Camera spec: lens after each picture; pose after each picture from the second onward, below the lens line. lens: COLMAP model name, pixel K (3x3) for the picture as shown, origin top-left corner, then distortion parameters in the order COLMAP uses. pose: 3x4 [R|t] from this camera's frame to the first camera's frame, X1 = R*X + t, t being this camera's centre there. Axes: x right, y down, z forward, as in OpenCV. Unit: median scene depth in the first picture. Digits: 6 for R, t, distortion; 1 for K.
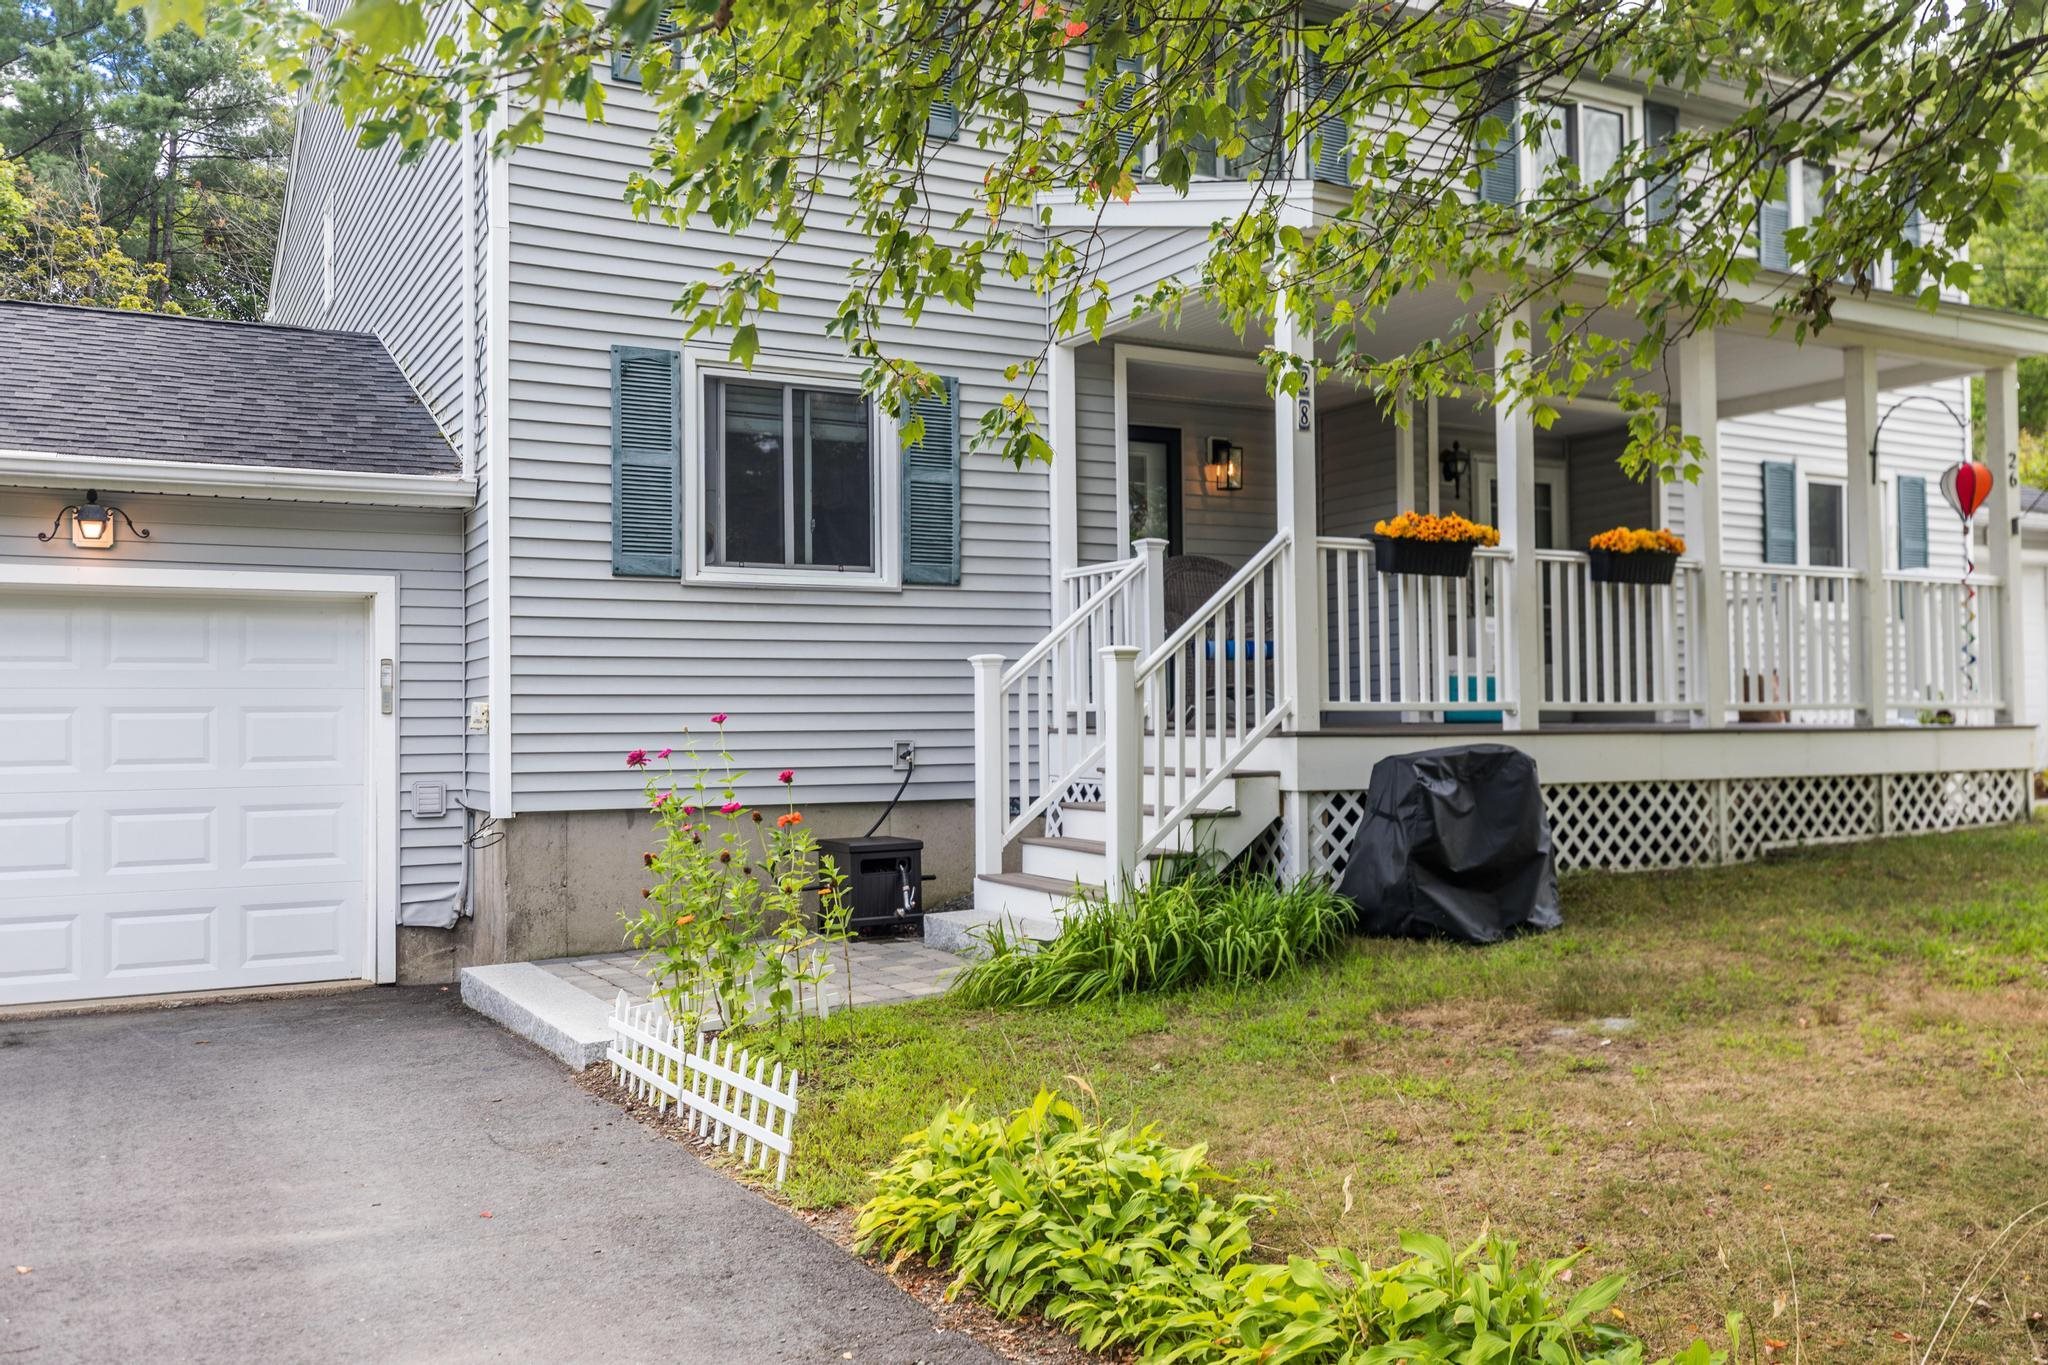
lens RADIAL K [[1741.1, 0, 1013.9], [0, 1741.1, 689.8], [0, 0, 1]] dist [0.000272, 0.003025]
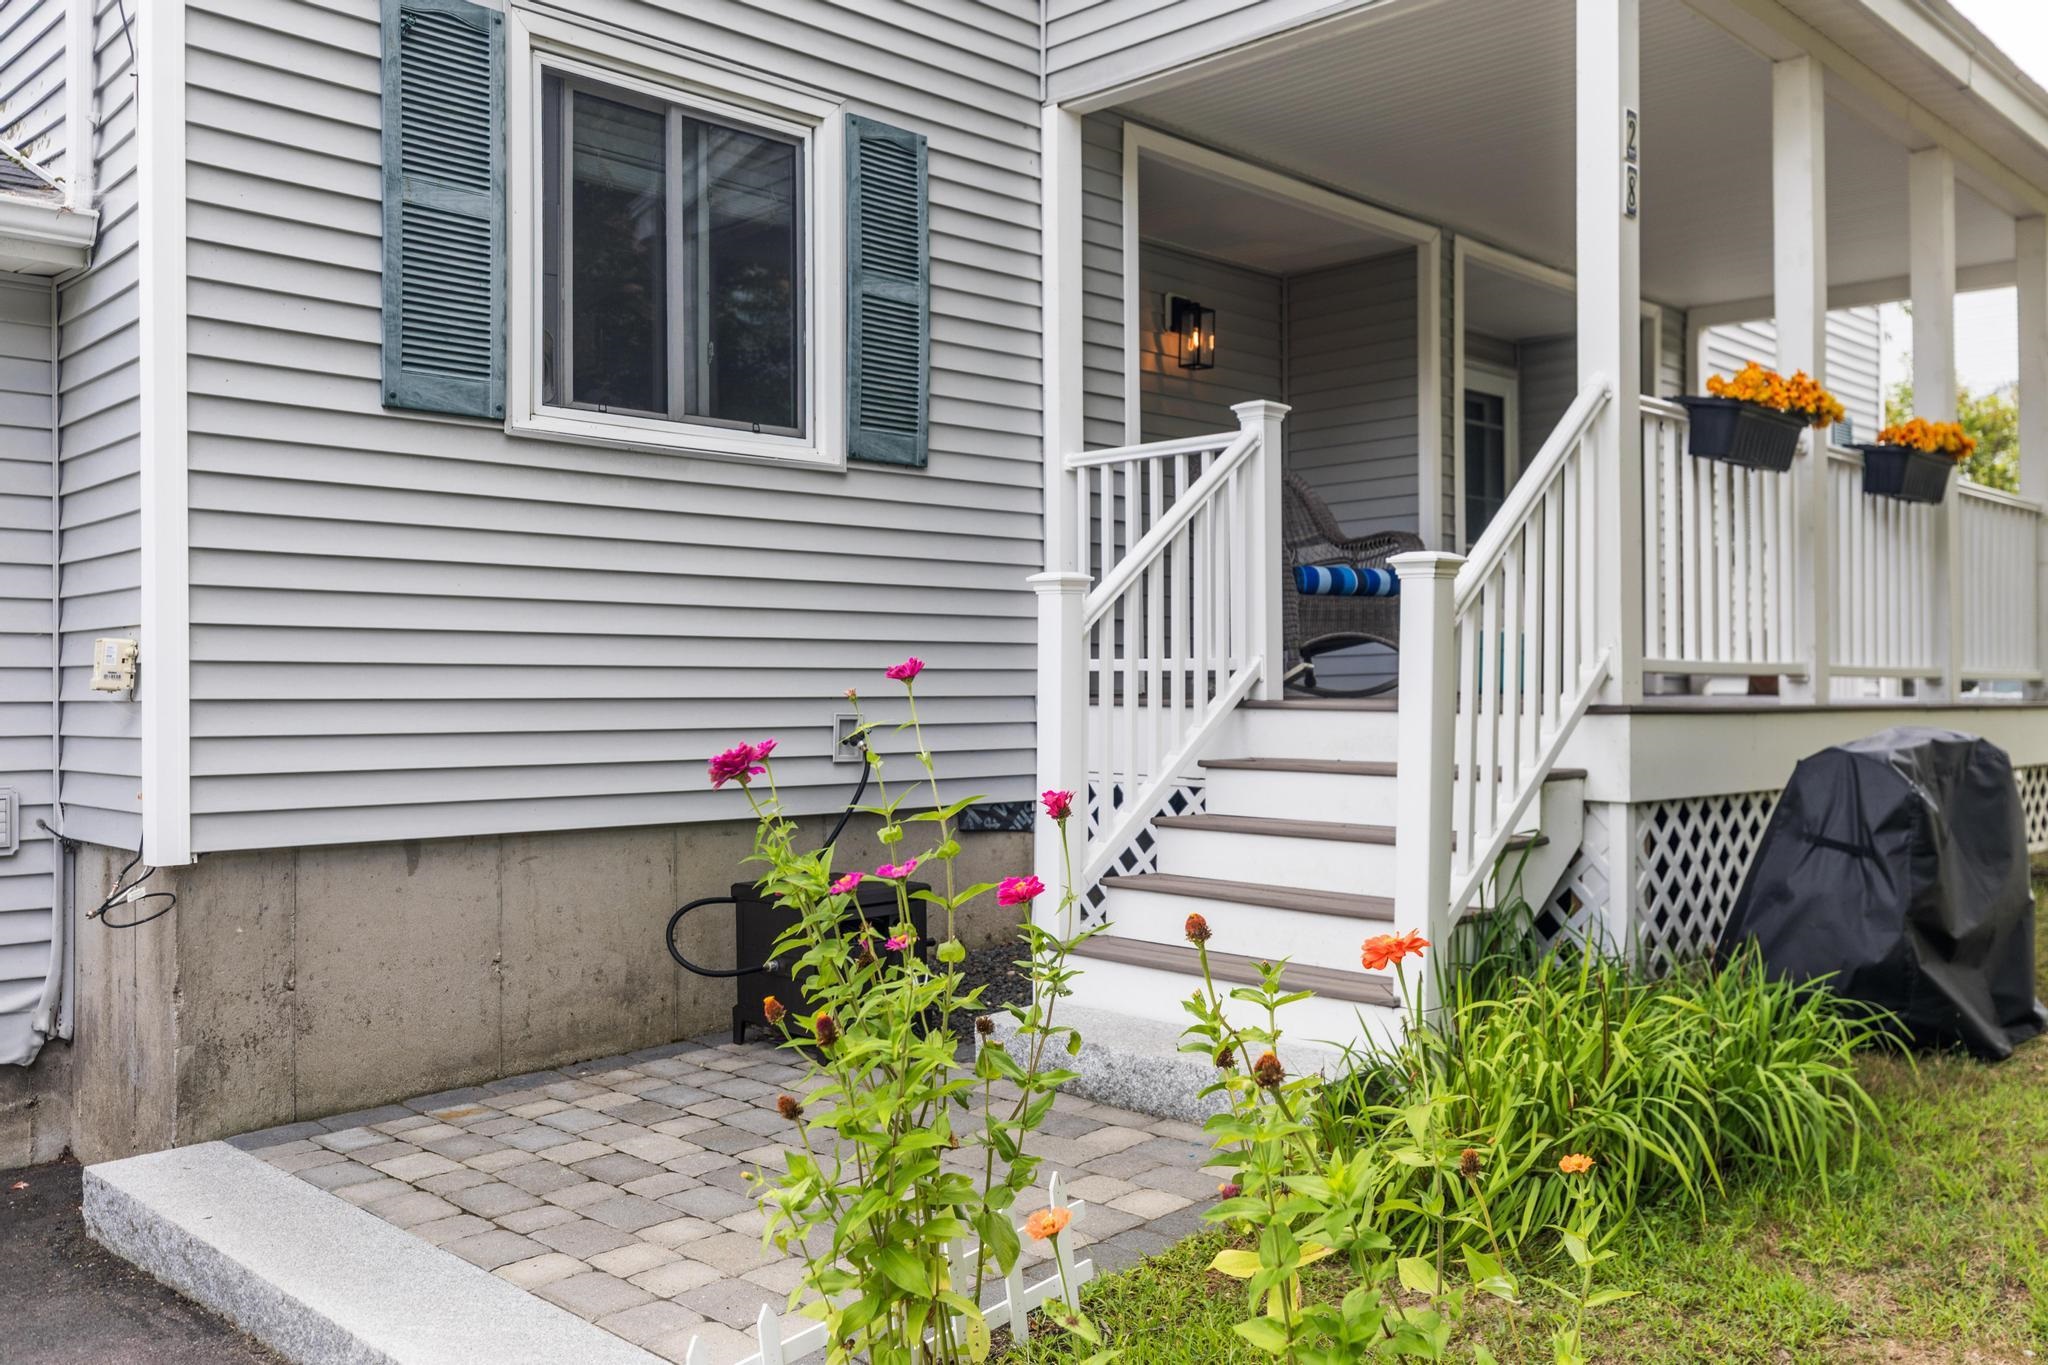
lens RADIAL K [[1741.1, 0, 1038.7], [0, 1741.1, 693.7], [0, 0, 1]] dist [0.000272, 0.003025]
pose [[0.958265, 0.007518, 0.285781, -0.186314], [-0.013520, 0.999727, 0.019036, 0.009568], [-0.285560, -0.022105, 0.958106, 0.416868]]
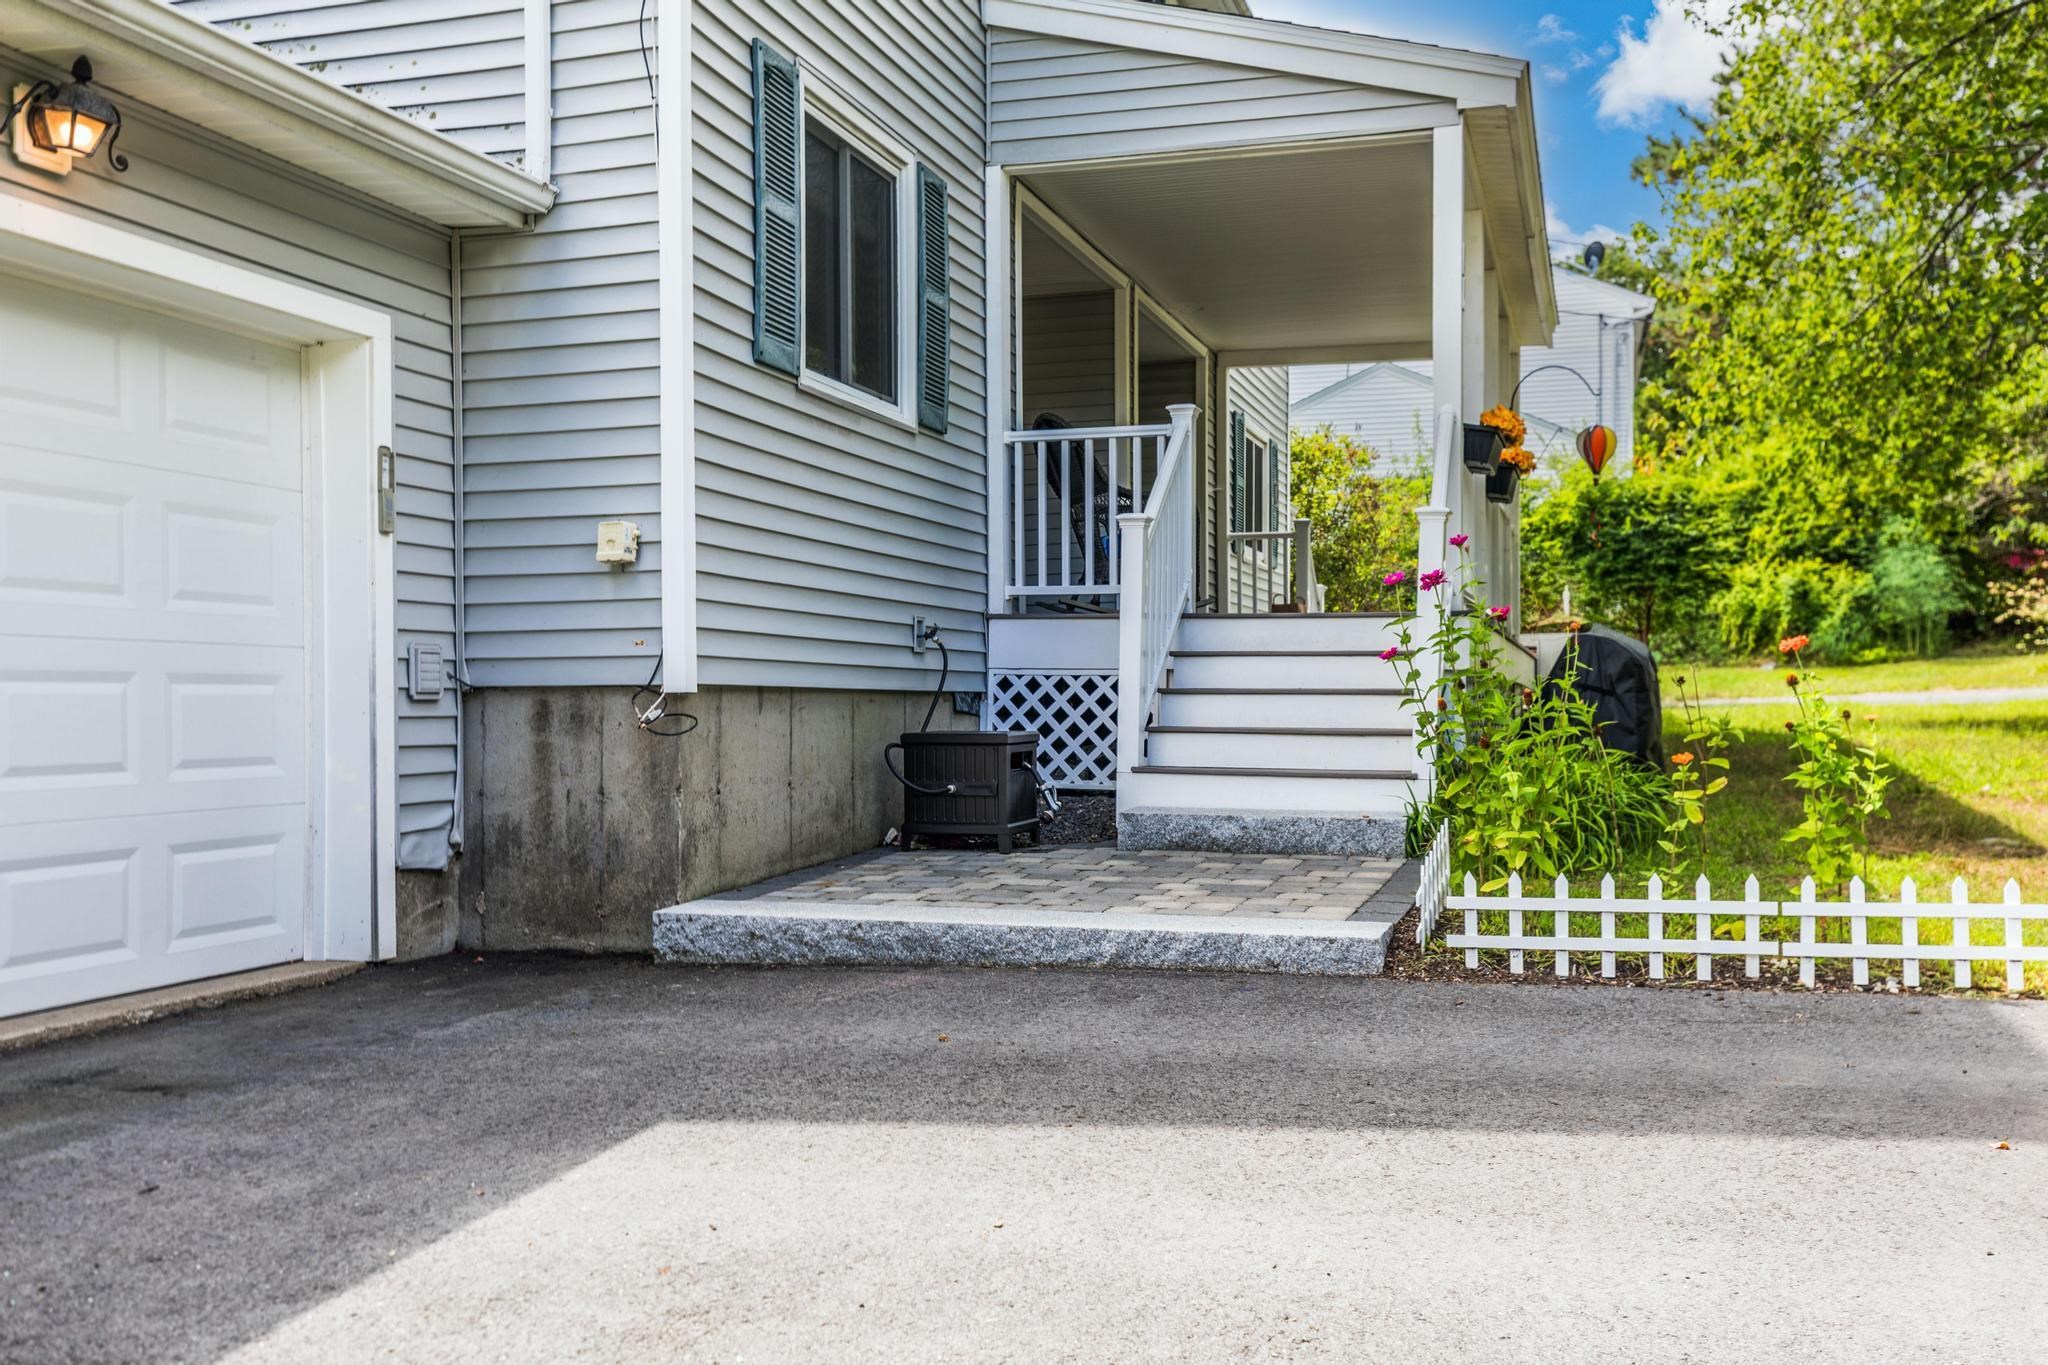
lens RADIAL K [[1841.1, 0, 1020.7], [0, 1841.1, 738.0], [0, 0, 1]] dist [0.016213, -0.006293]
pose [[0.722244, -0.001648, 0.691636, -0.668039], [-0.020852, 0.999491, 0.024156, 0.068011], [-0.691324, -0.031868, 0.721842, 0.363296]]
